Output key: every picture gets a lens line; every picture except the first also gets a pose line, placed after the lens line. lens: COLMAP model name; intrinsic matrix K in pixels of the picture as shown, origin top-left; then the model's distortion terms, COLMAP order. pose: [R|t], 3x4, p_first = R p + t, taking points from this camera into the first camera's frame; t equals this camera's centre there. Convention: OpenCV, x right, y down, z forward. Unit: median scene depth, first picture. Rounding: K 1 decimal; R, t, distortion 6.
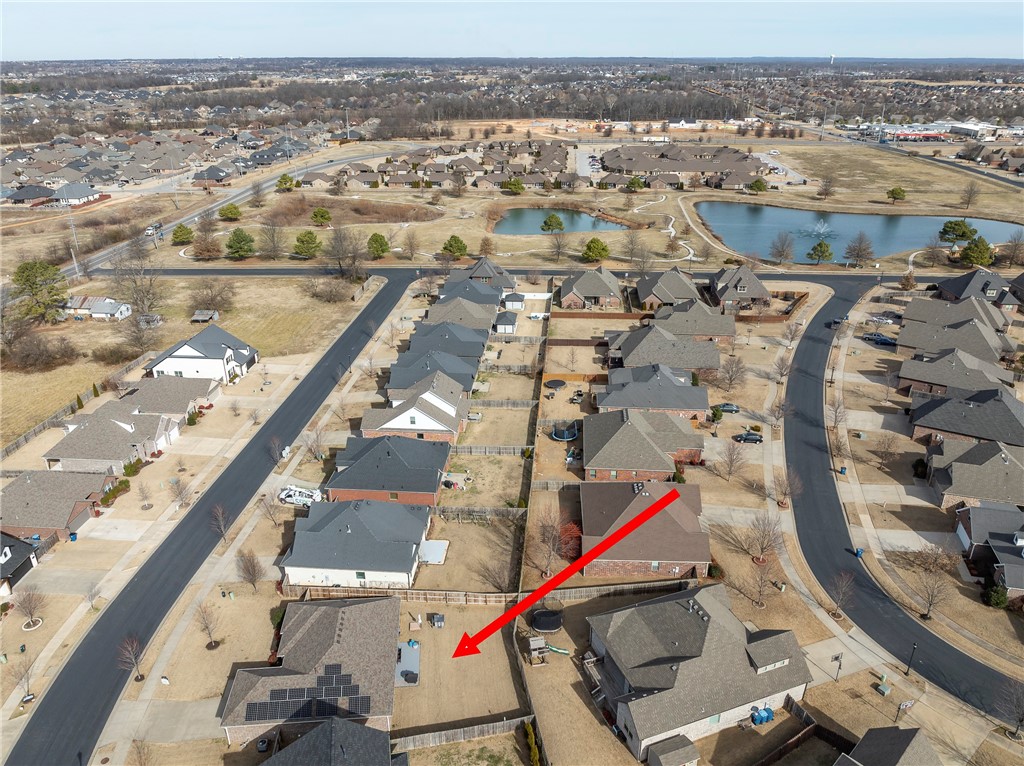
lens RADIAL K [[736.2, 0, 519.0], [0, 736.2, 383.7], [0, 0, 1]] dist [-0.032449, 0.018782]
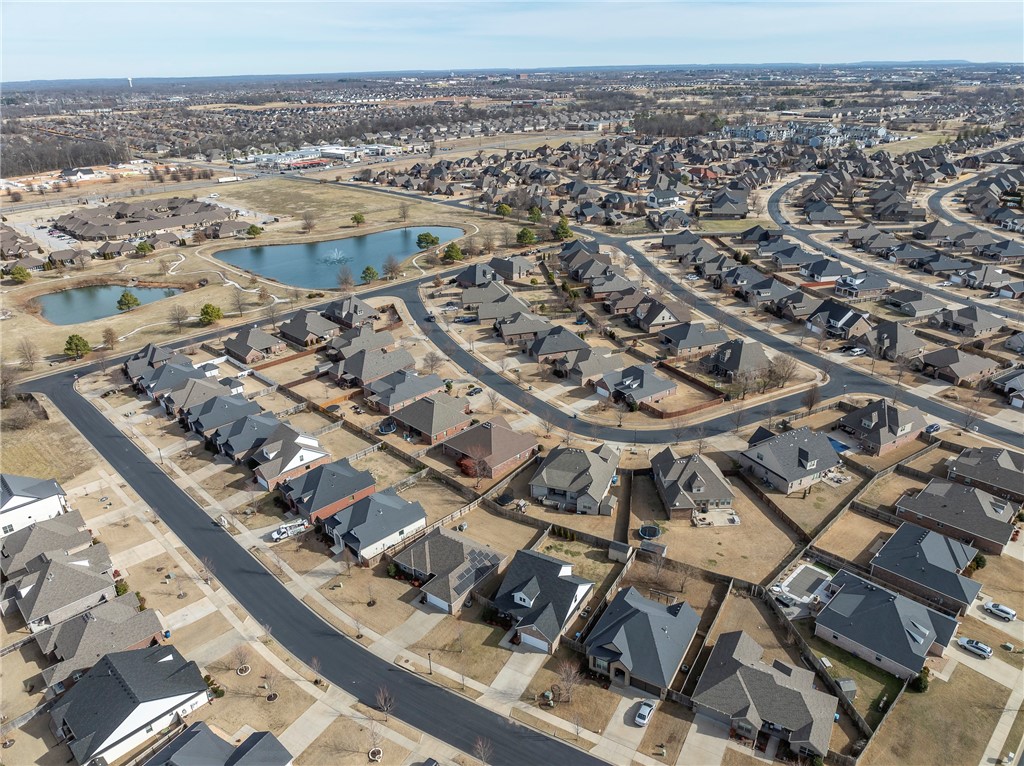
lens RADIAL K [[718.3, 0, 521.2], [0, 718.3, 383.2], [0, 0, 1]] dist [-0.024490, 0.001677]
pose [[0.653057, -0.314493, 0.688920, -1.011850], [0.322645, 0.938547, 0.122600, -0.151675], [-0.685140, 0.142211, 0.714394, -0.342622]]
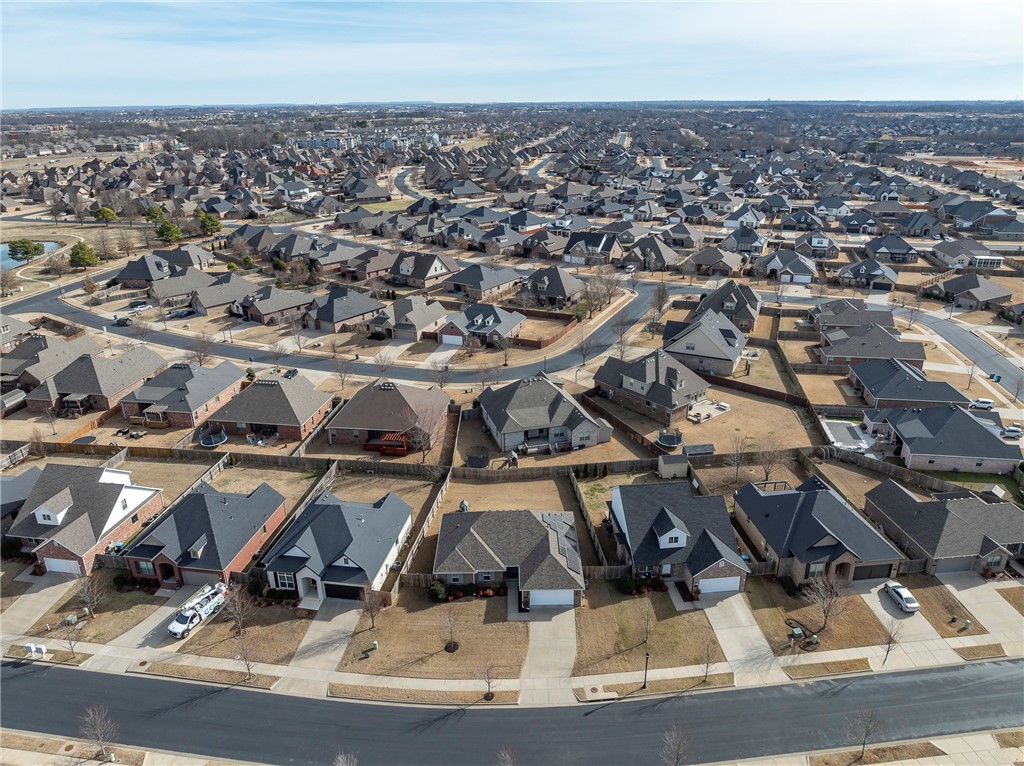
lens RADIAL K [[718.3, 0, 521.2], [0, 718.3, 383.2], [0, 0, 1]] dist [-0.024490, 0.001677]
pose [[0.076666, -0.364335, 0.928107, -1.031416], [0.415227, 0.857953, 0.302496, -0.153556], [-0.906482, 0.362184, 0.217057, 0.544012]]
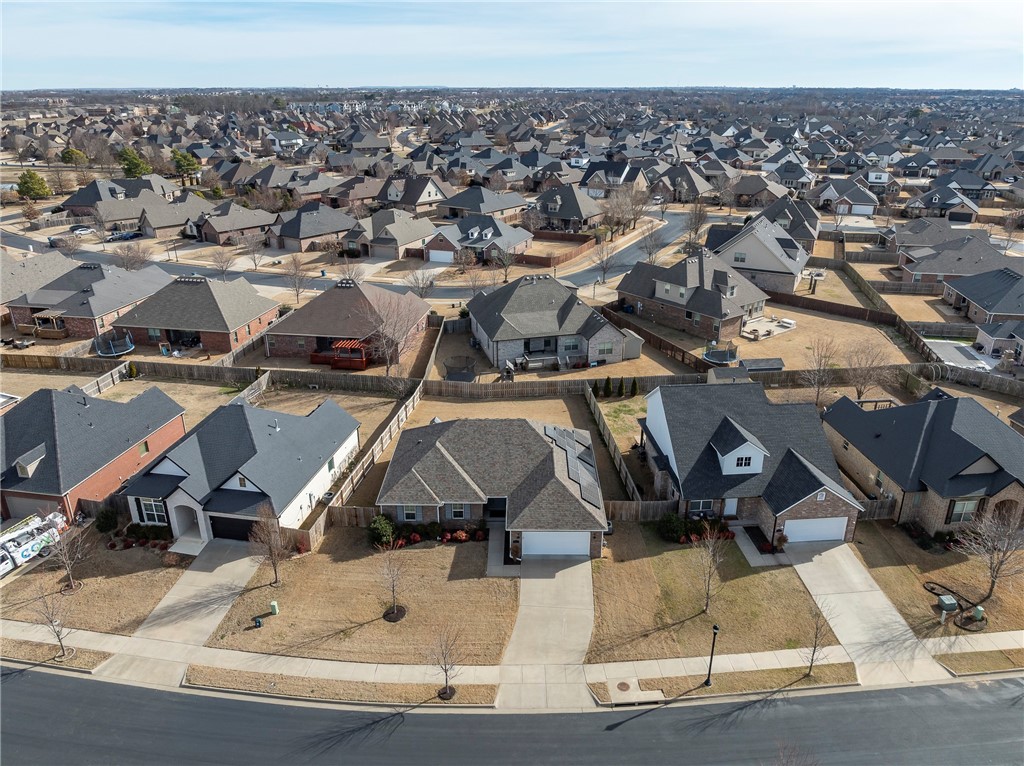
lens RADIAL K [[736.2, 0, 519.0], [0, 736.2, 383.7], [0, 0, 1]] dist [-0.032449, 0.018782]
pose [[0.099924, -0.371634, 0.922986, -0.800494], [0.408416, 0.861200, 0.302541, 0.057459], [-0.907310, 0.346731, 0.237836, 0.640750]]
